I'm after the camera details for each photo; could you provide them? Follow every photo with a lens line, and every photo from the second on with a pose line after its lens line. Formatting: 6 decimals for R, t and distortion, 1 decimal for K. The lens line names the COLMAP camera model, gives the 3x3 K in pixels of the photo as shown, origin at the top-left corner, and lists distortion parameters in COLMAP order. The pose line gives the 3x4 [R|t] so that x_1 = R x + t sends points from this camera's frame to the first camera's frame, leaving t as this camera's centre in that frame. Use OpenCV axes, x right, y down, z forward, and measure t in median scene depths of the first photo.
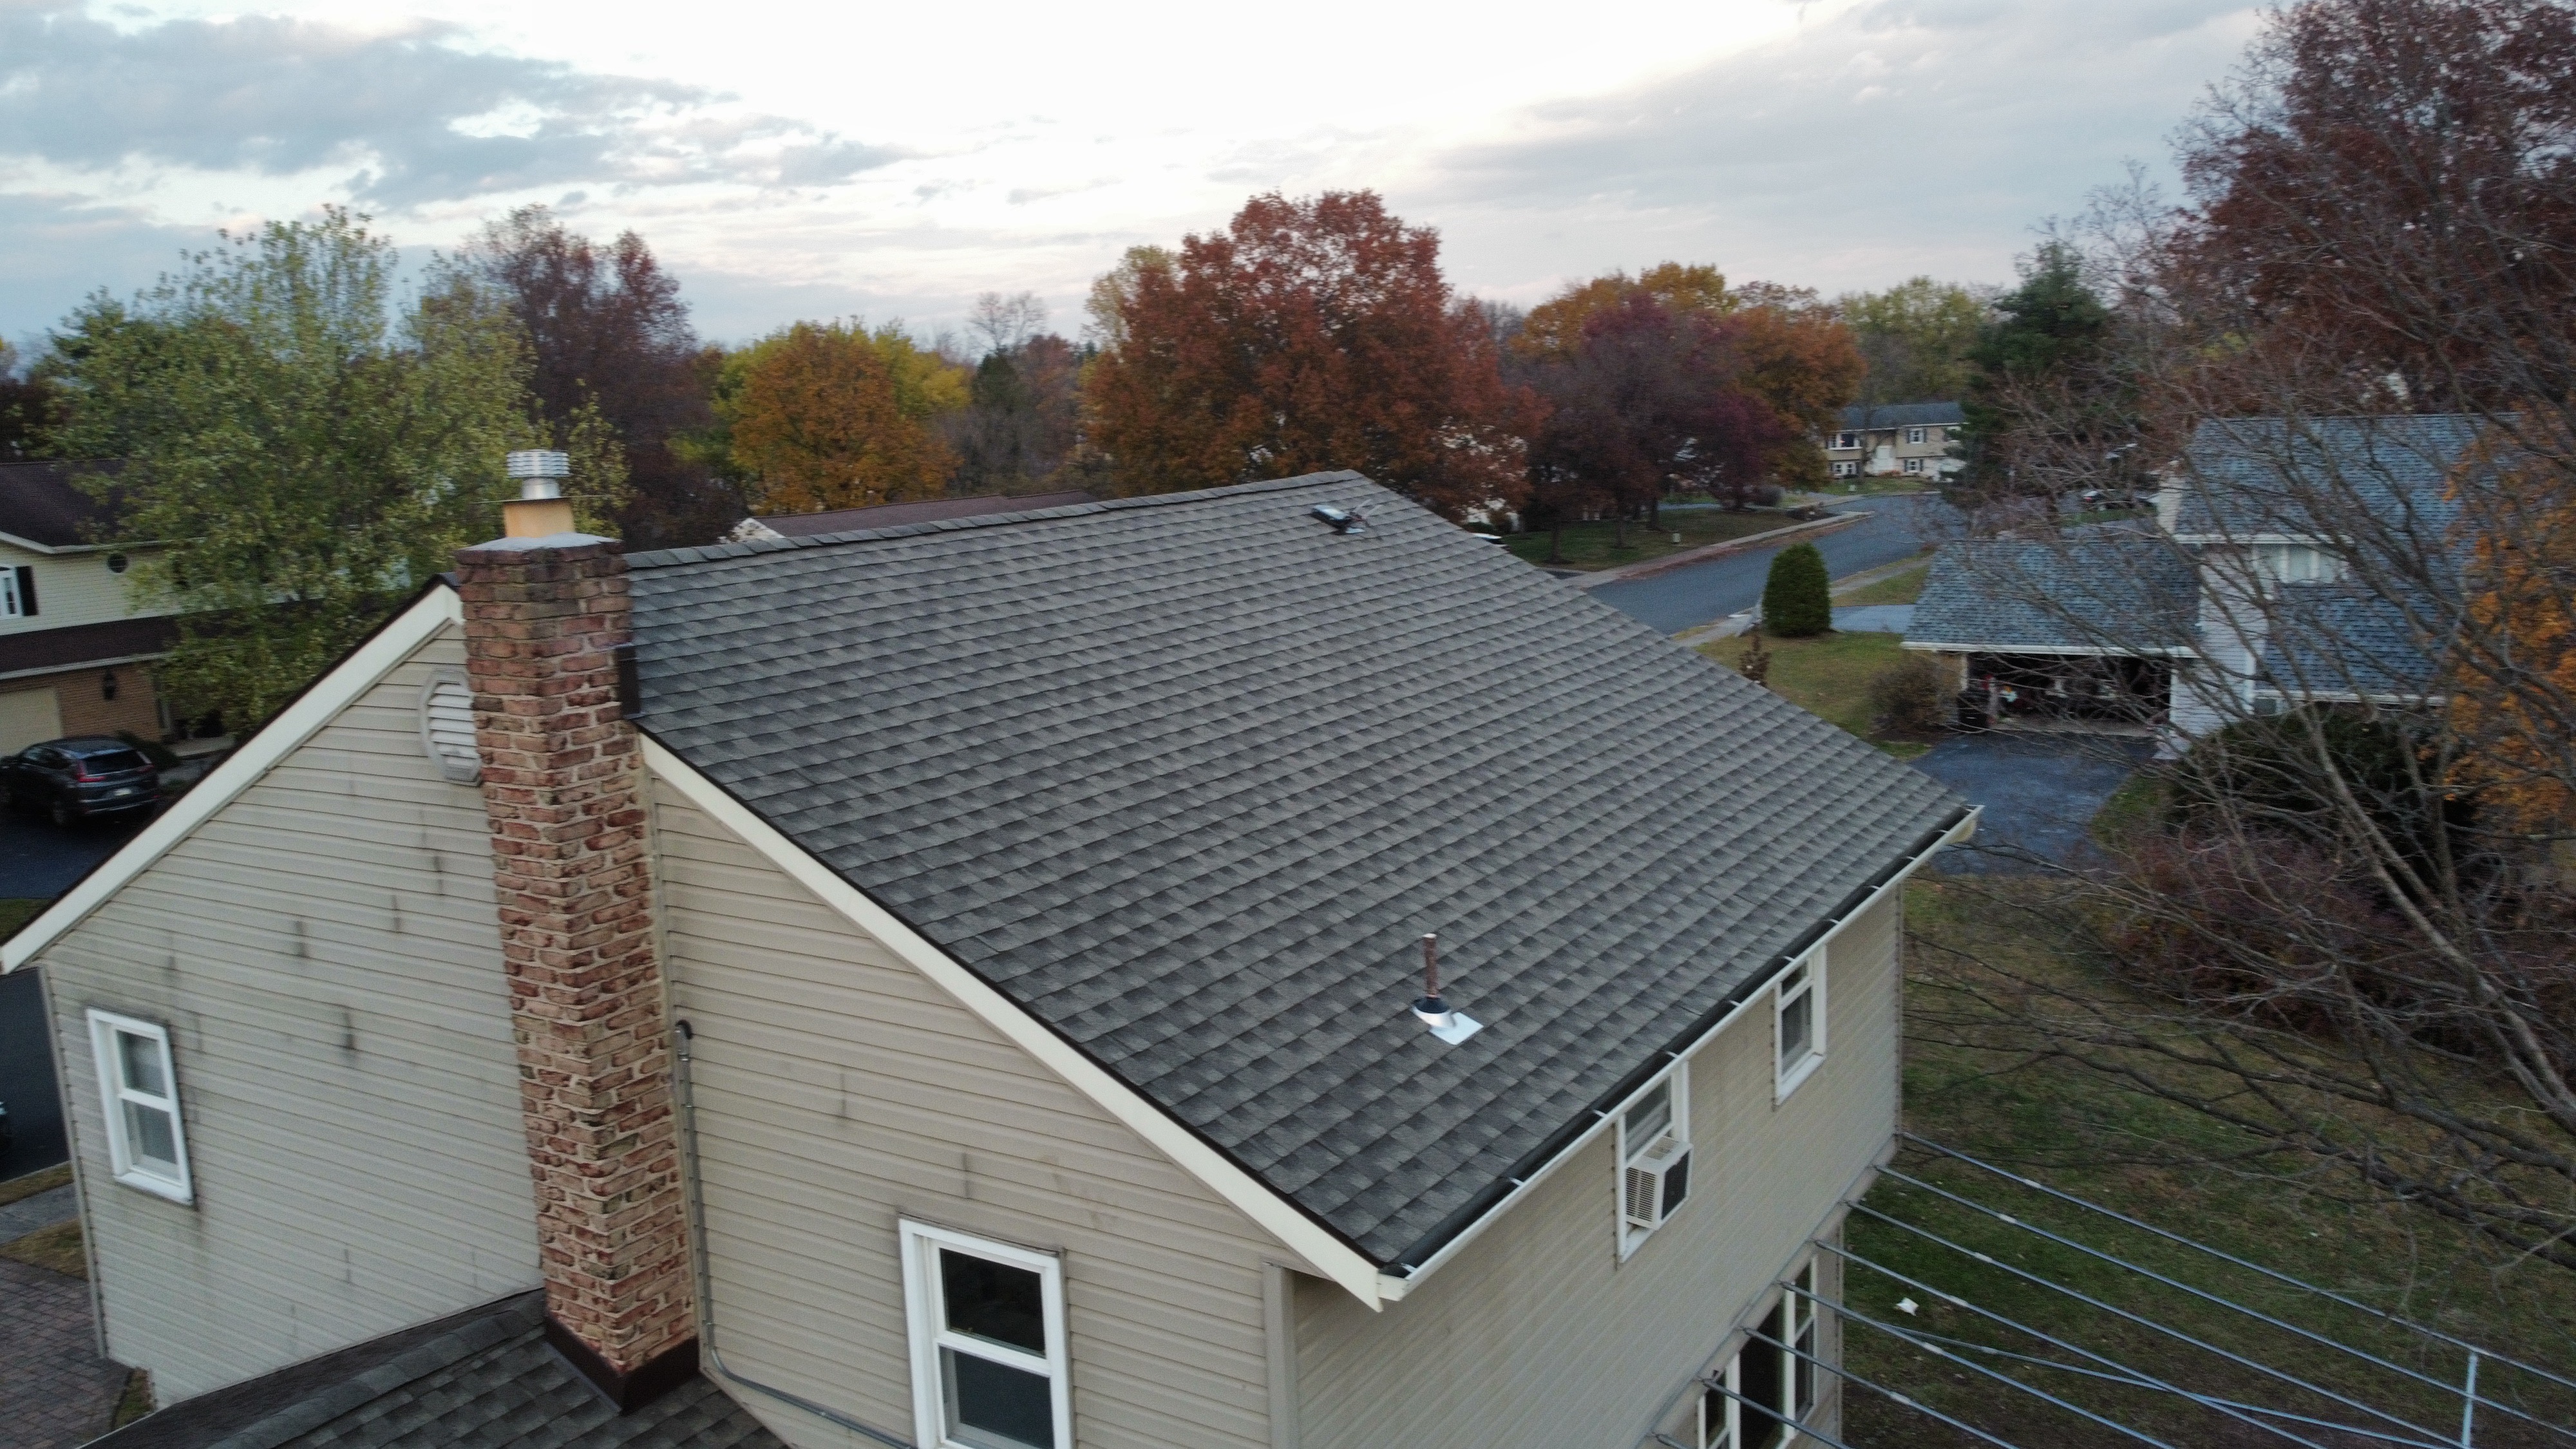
lens RADIAL K [[1918.5, 0, 1286.1], [0, 1918.5, 735.4], [0, 0, 1]] dist [-0.007374, 0.004996]
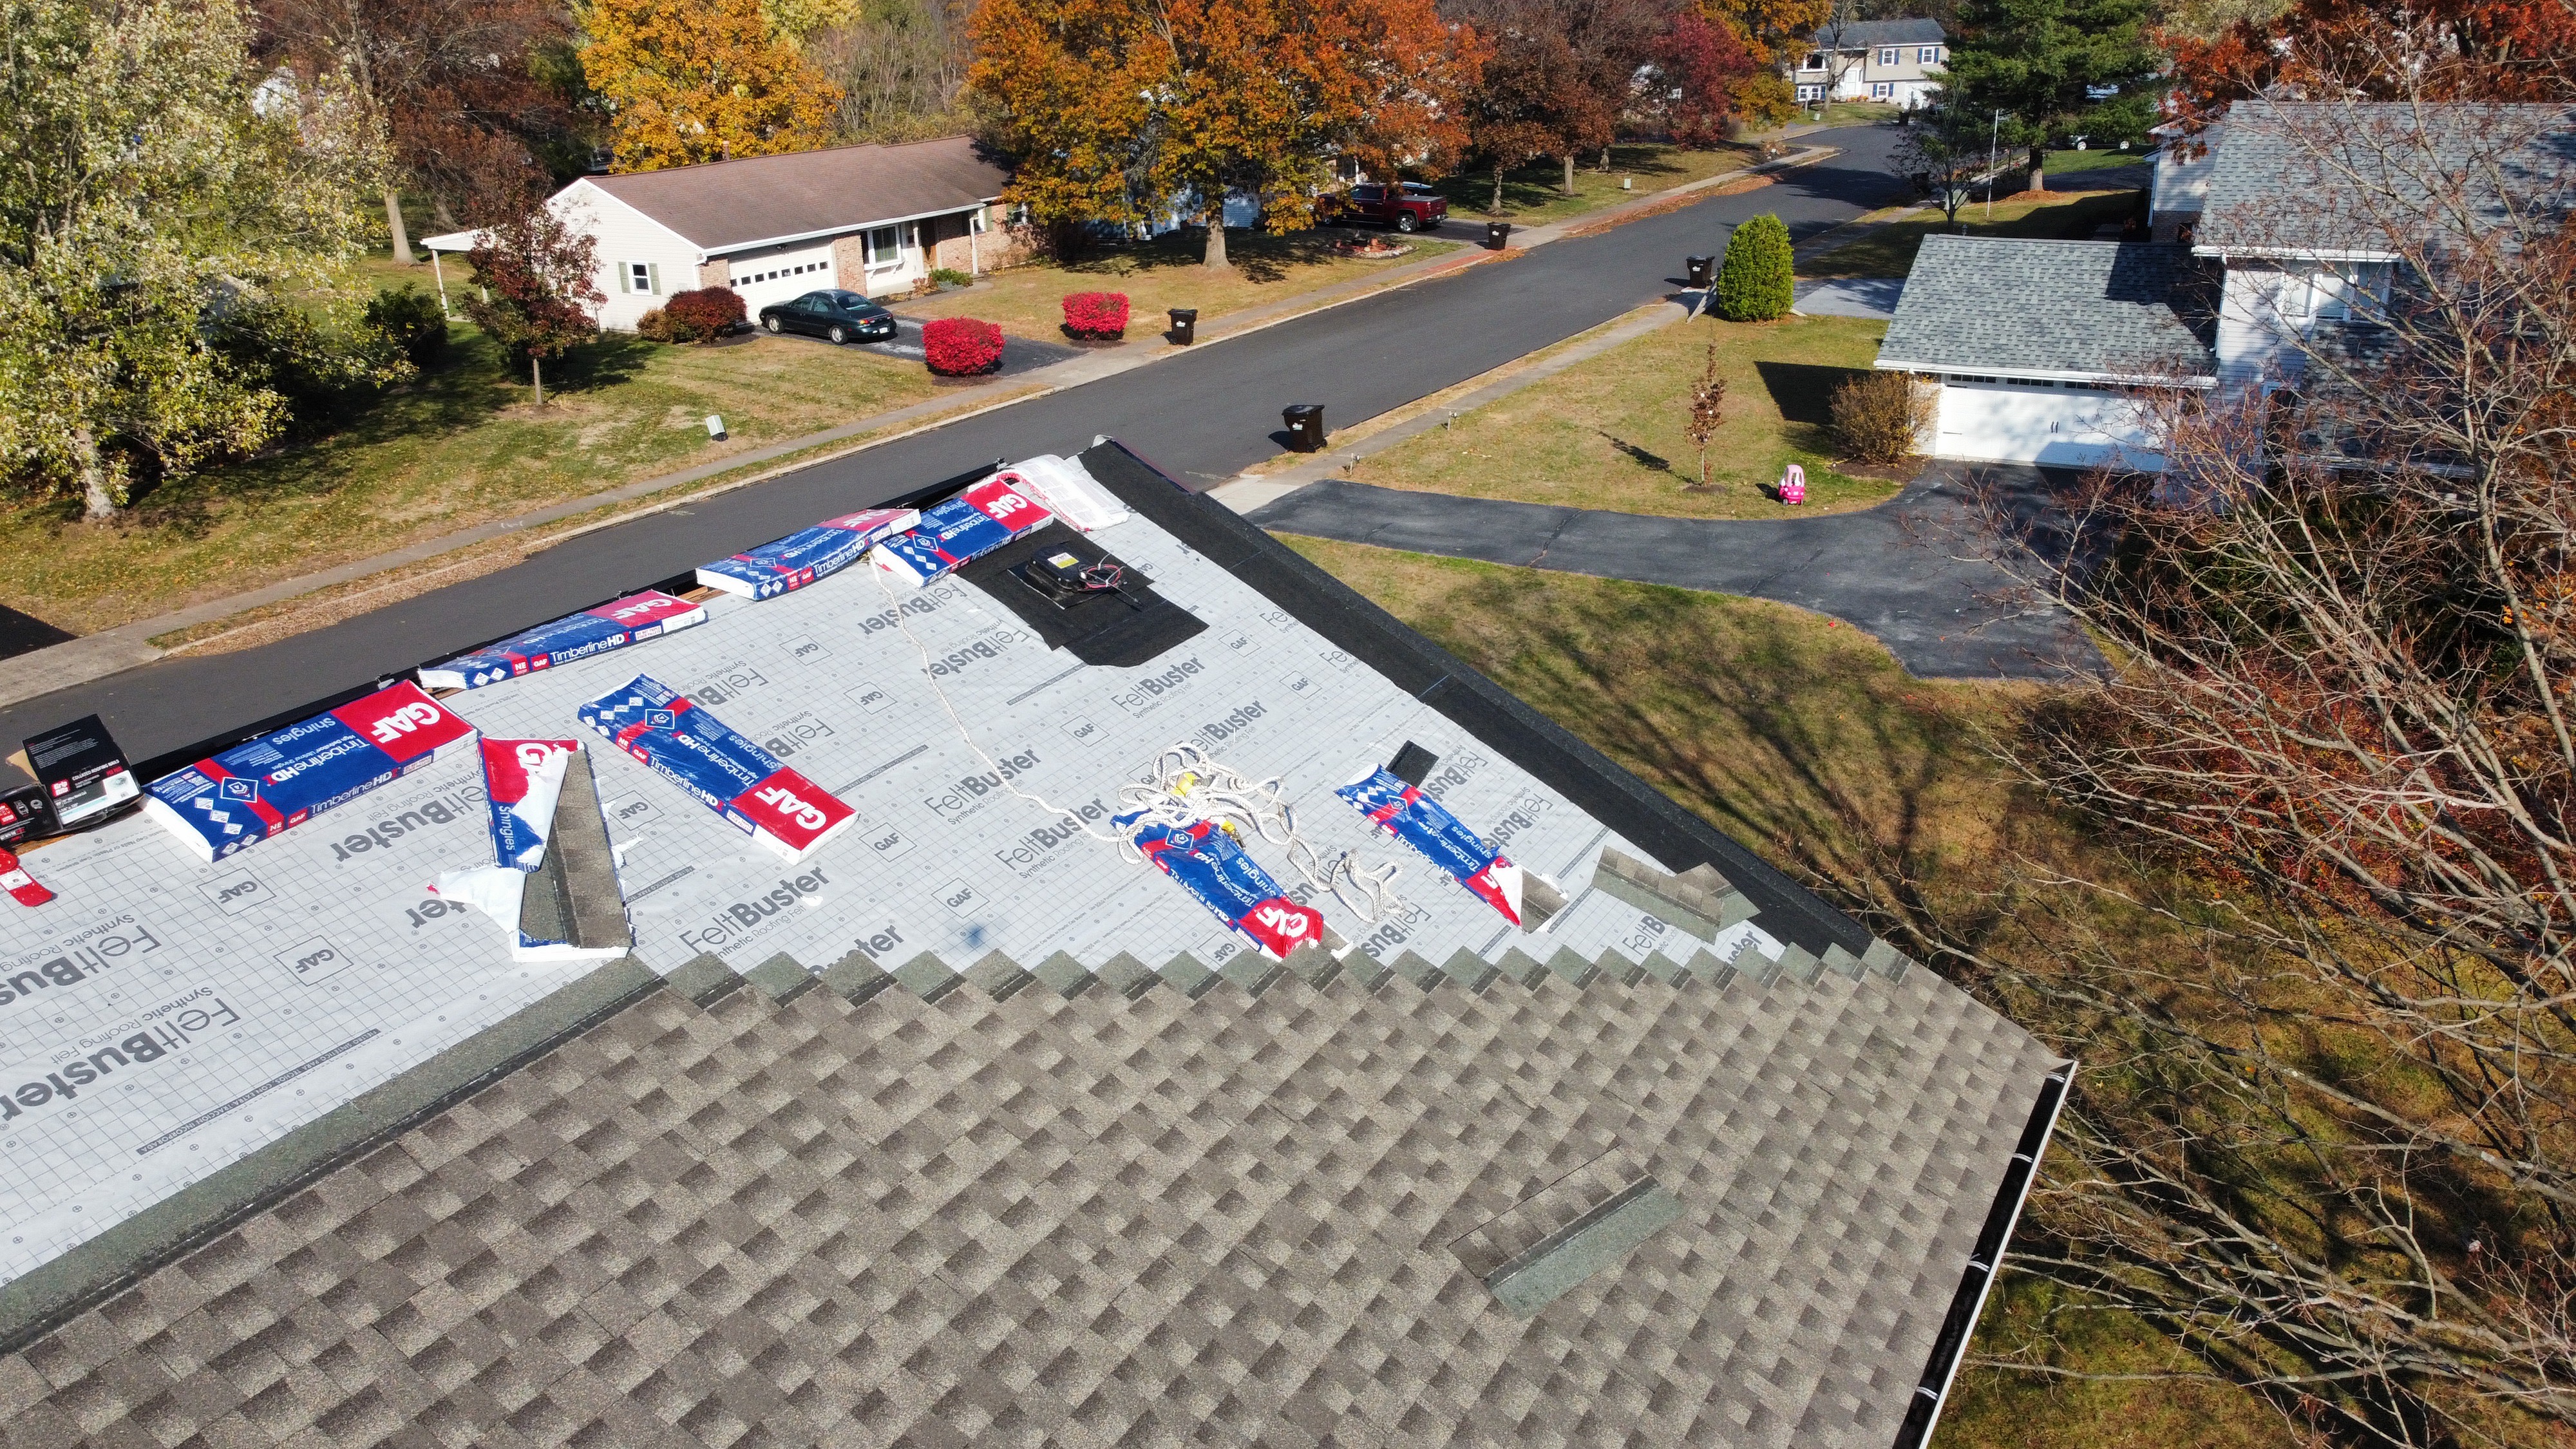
lens RADIAL K [[1918.5, 0, 1277.0], [0, 1918.5, 726.1], [0, 0, 1]] dist [-0.007374, 0.004996]
pose [[0.999629, -0.001329, 0.027208, 0.085323], [-0.003960, 0.981104, 0.193441, -0.206758], [-0.026951, -0.193477, 0.980735, 0.428668]]
